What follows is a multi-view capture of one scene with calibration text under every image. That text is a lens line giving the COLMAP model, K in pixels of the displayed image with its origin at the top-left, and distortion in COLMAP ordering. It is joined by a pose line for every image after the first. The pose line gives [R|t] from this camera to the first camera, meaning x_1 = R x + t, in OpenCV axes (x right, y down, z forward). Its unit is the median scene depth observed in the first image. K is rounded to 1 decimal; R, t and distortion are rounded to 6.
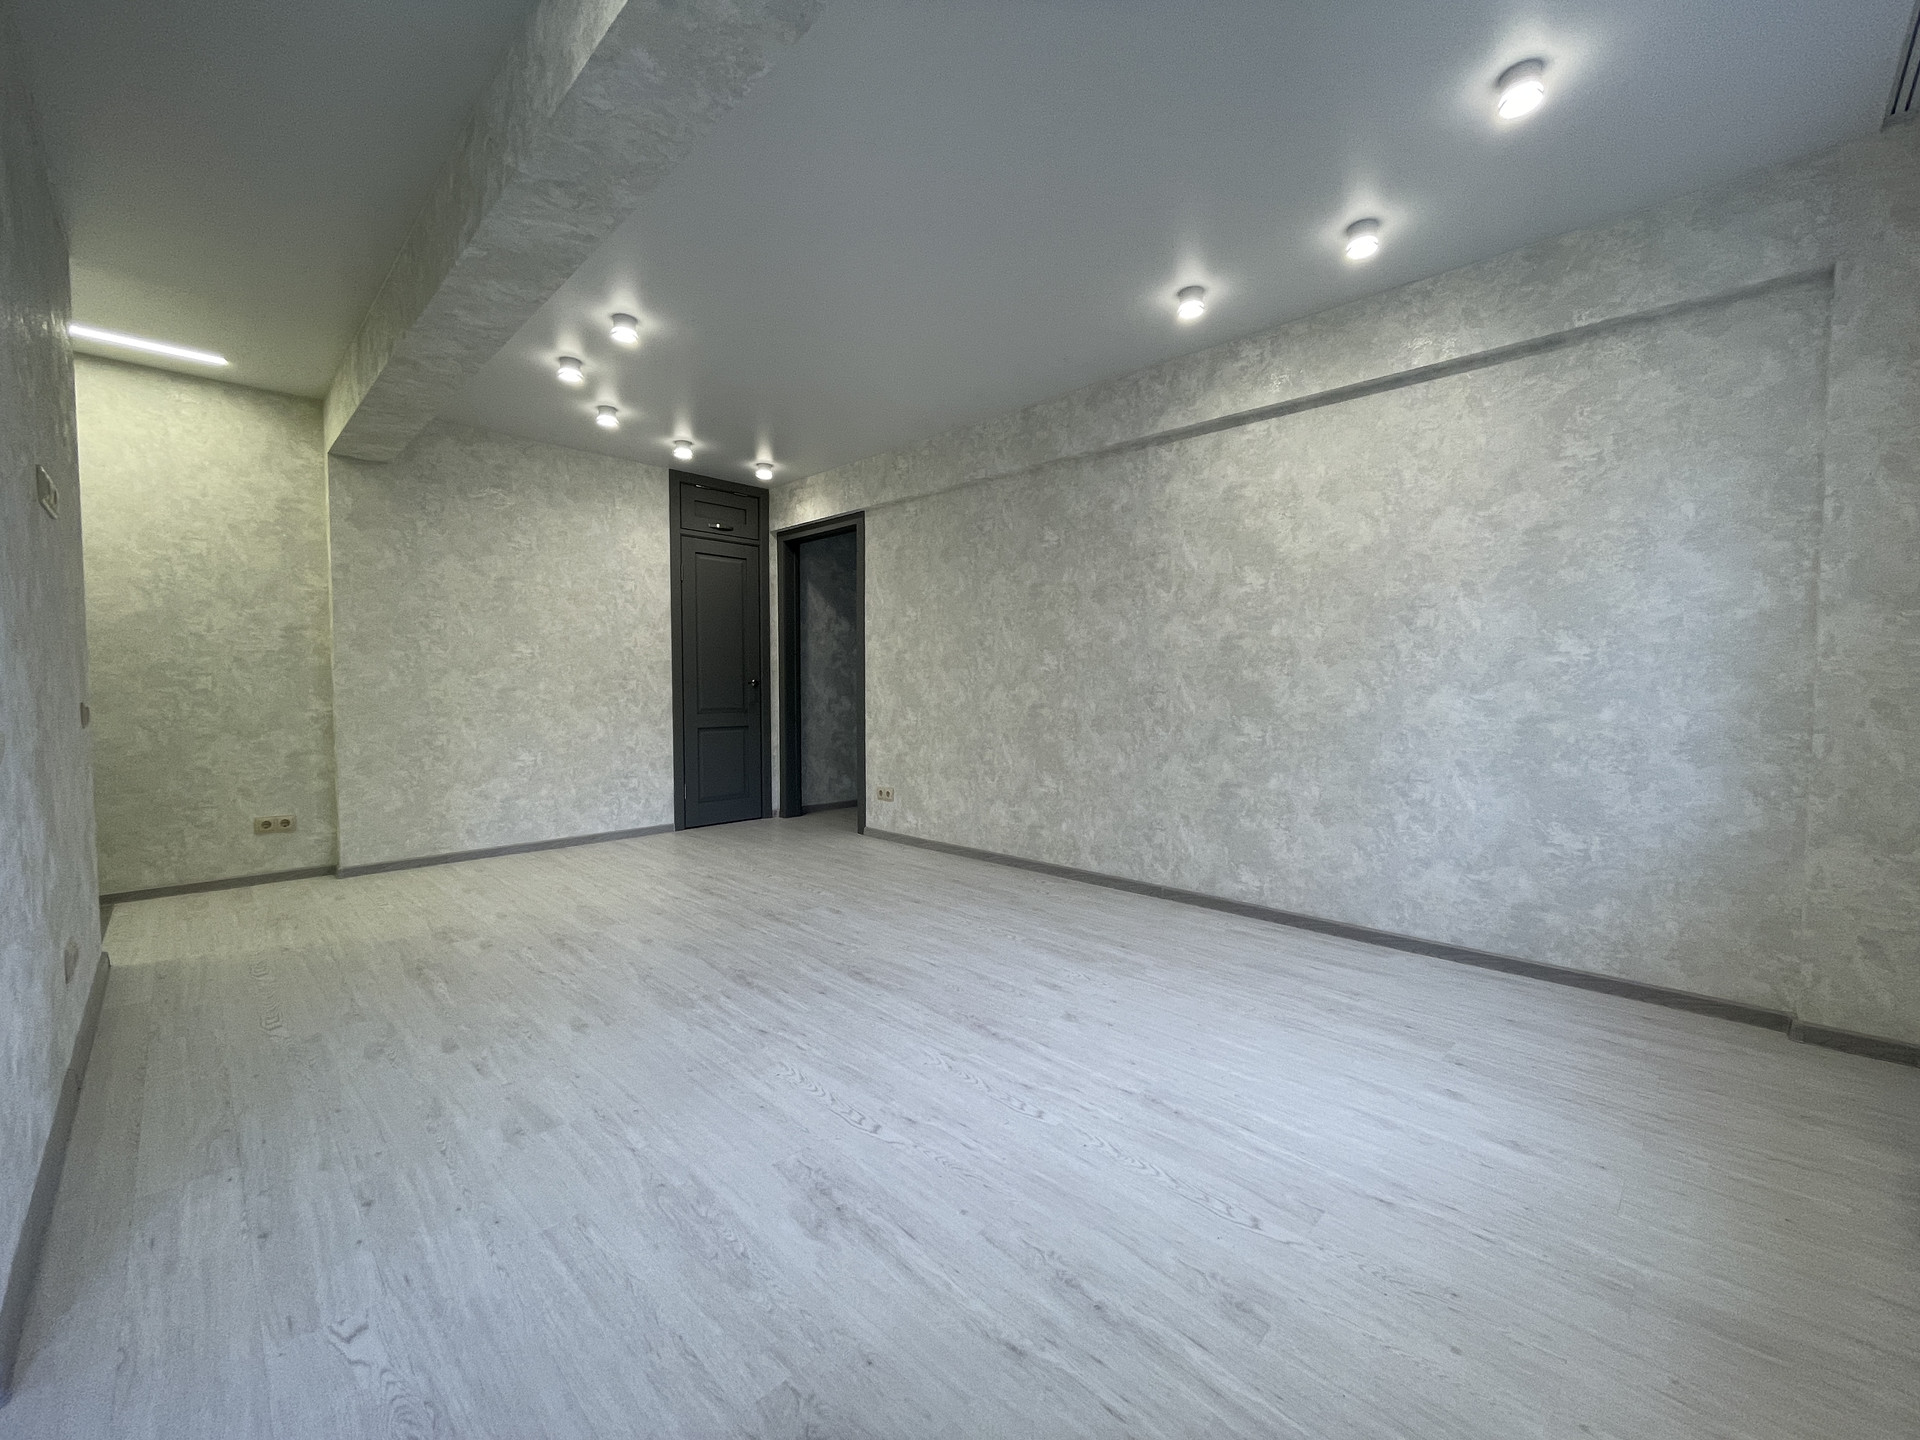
lens RADIAL K [[774.9, 0, 955.1], [0, 774.9, 718.5], [0, 0, 1]] dist [-0.002182, -0.000511]
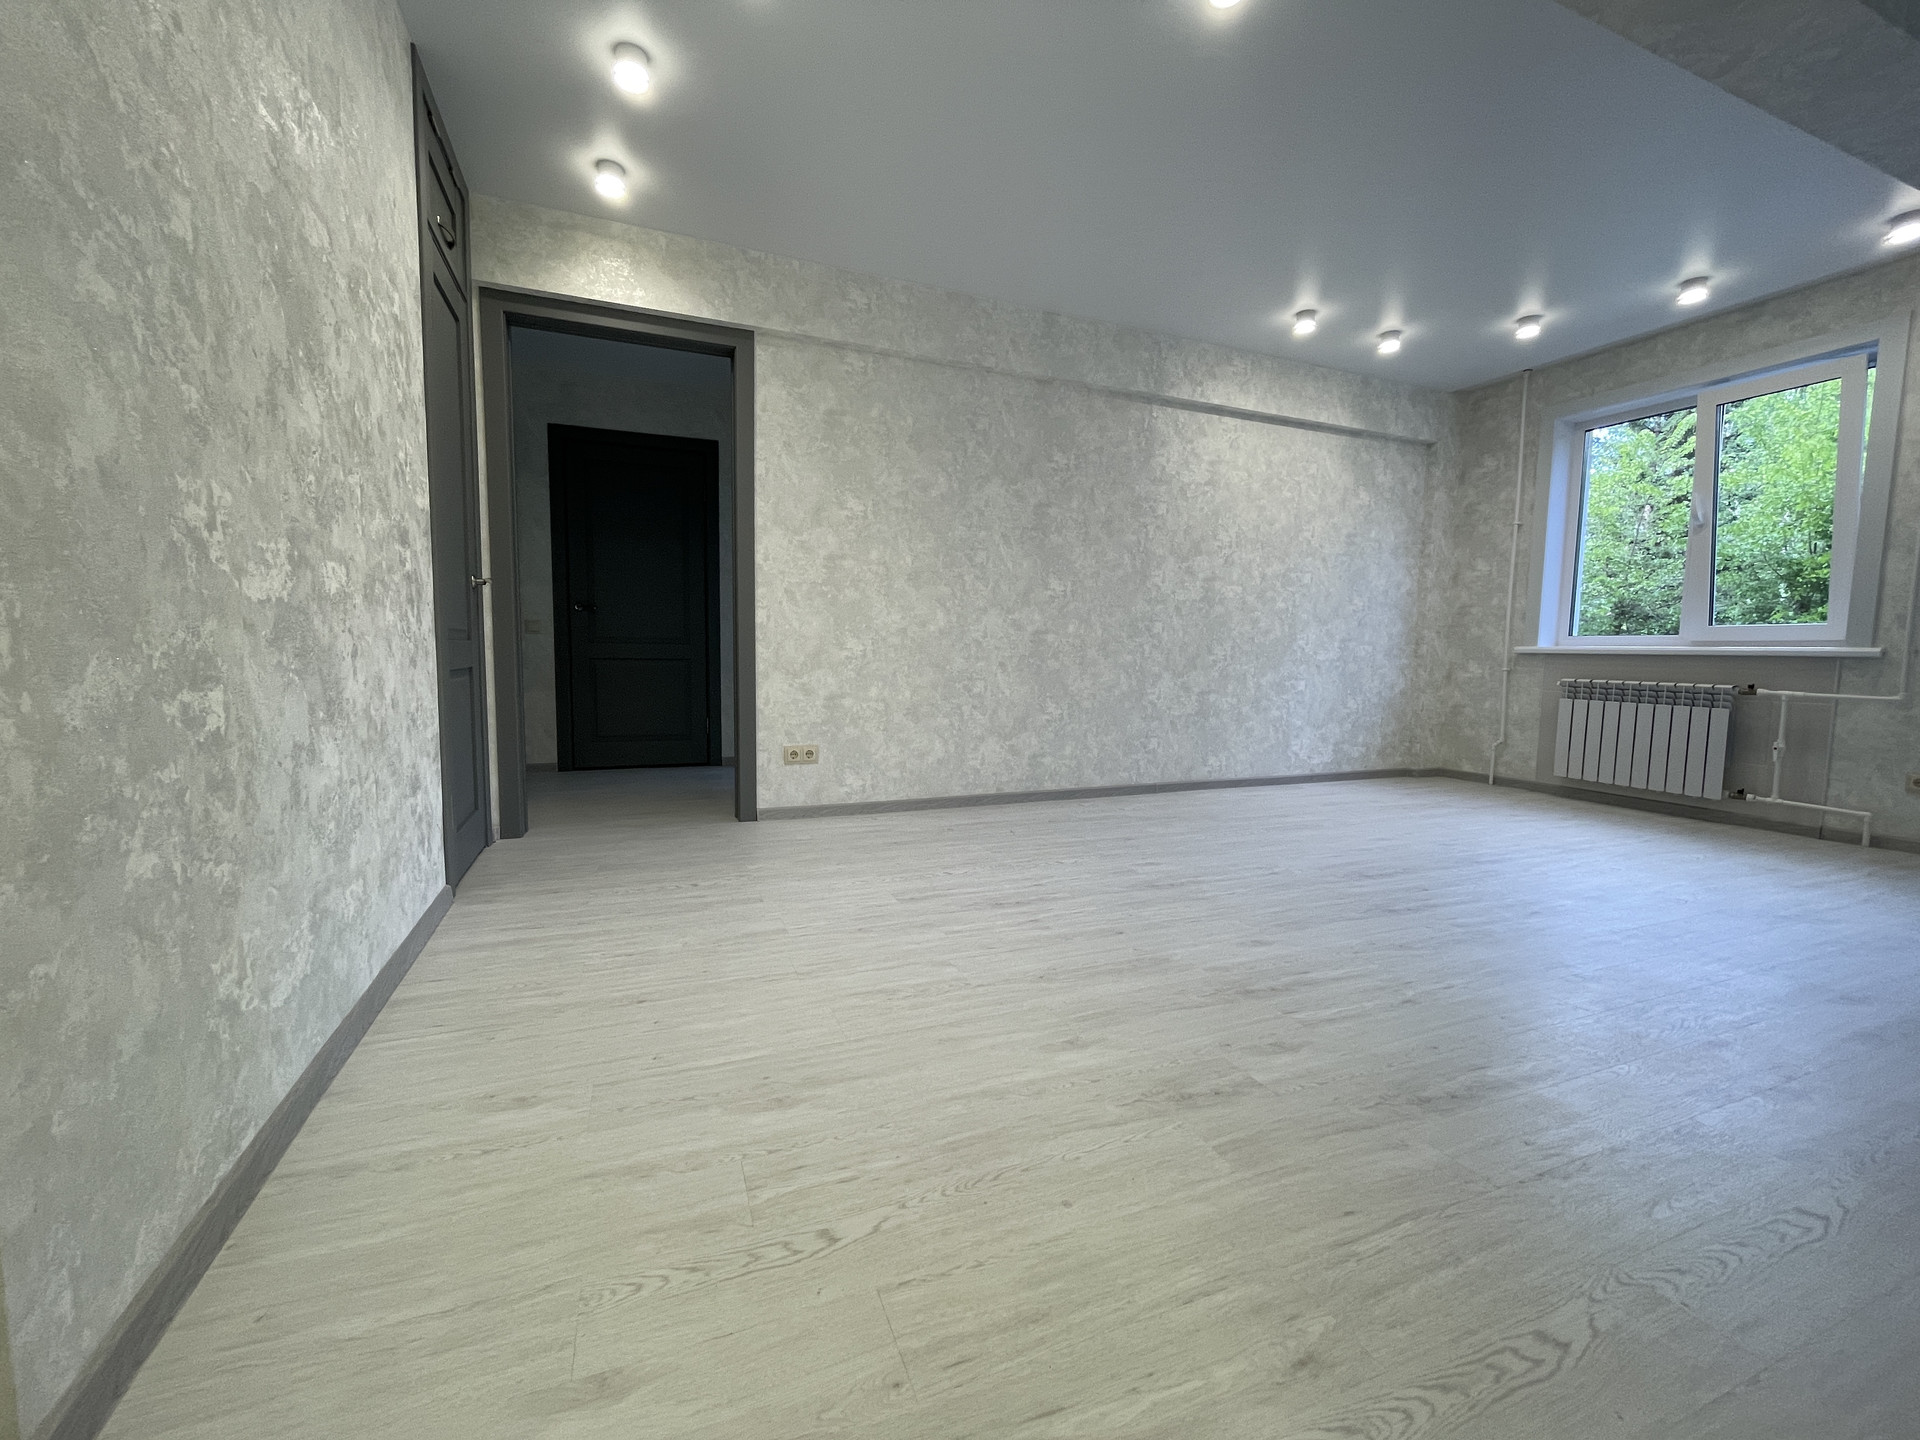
lens RADIAL K [[774.9, 0, 955.1], [0, 774.9, 718.5], [0, 0, 1]] dist [-0.002182, -0.000511]
pose [[0.394149, -0.075762, 0.915919, -0.887968], [0.024342, 0.997107, 0.072002, 0.020989], [-0.918724, -0.006084, 0.394853, 0.763273]]
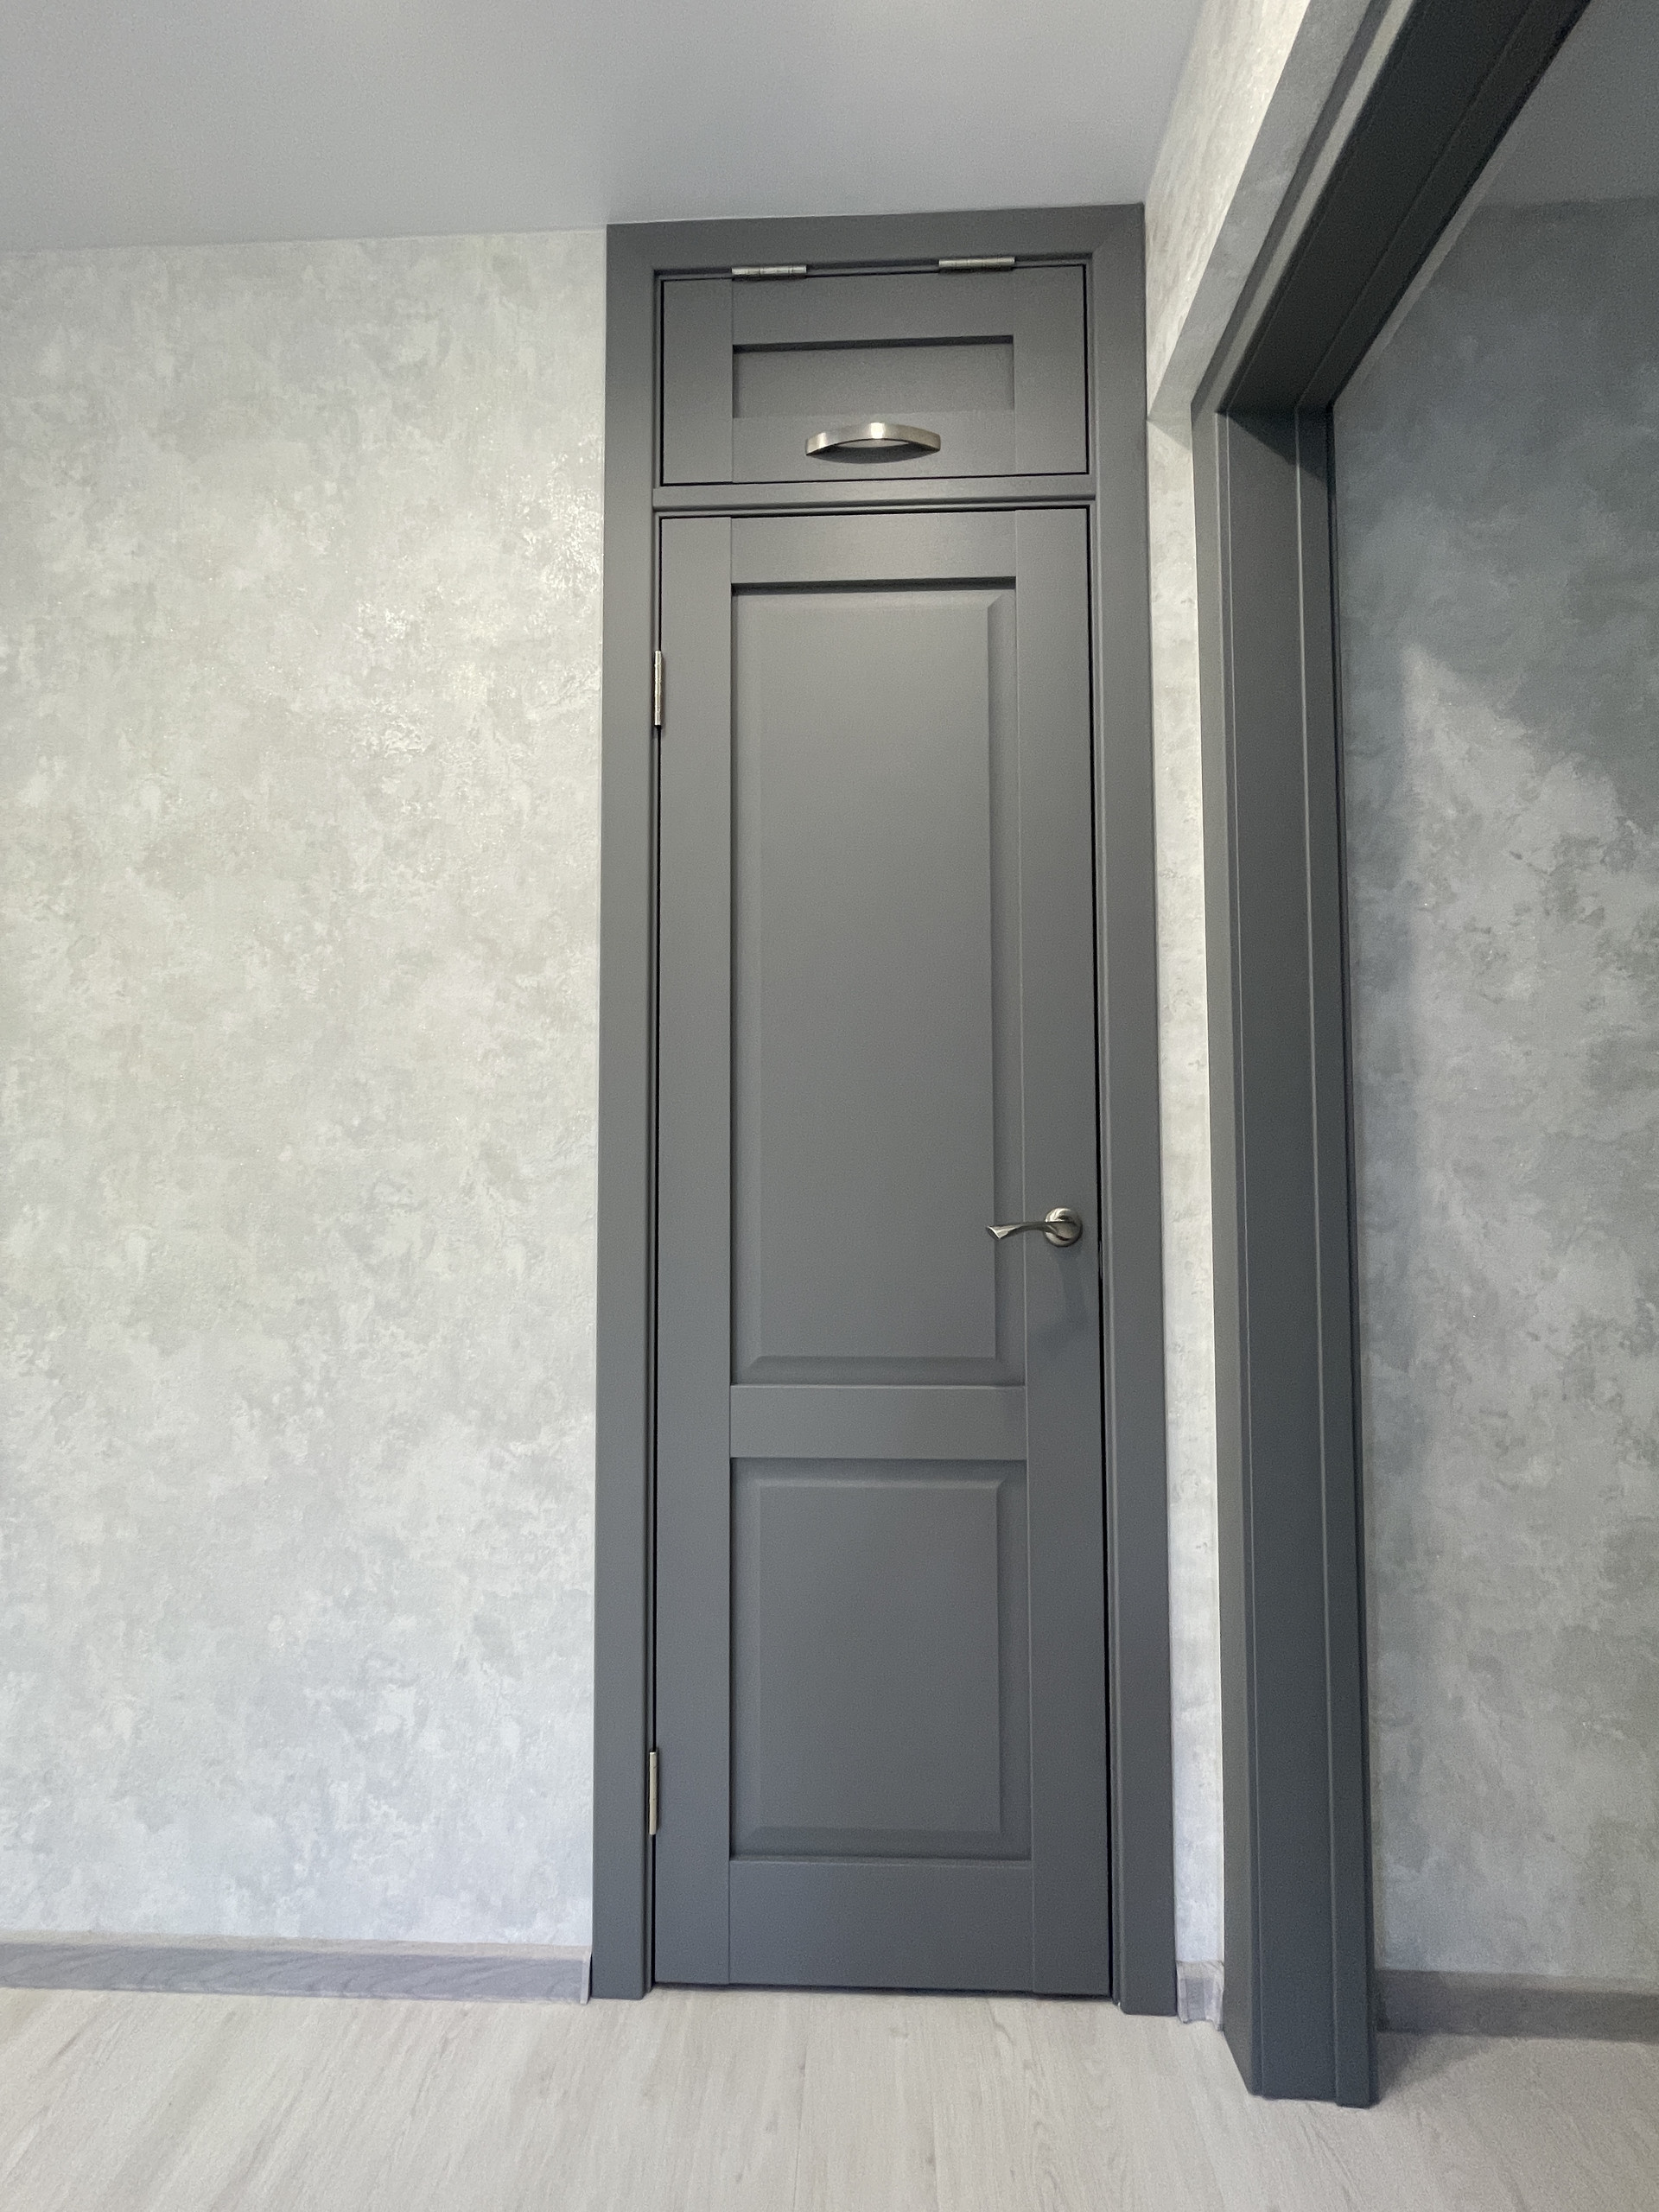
lens RADIAL K [[892.7, 0, 830.6], [0, 892.7, 1099.2], [0, 0, 1]] dist [-0.002182, -0.000511]
pose [[0.675799, -0.030759, -0.736444, -0.205960], [-0.030343, 0.997121, -0.069491, -0.088339], [0.736461, 0.069308, 0.672920, 1.204543]]
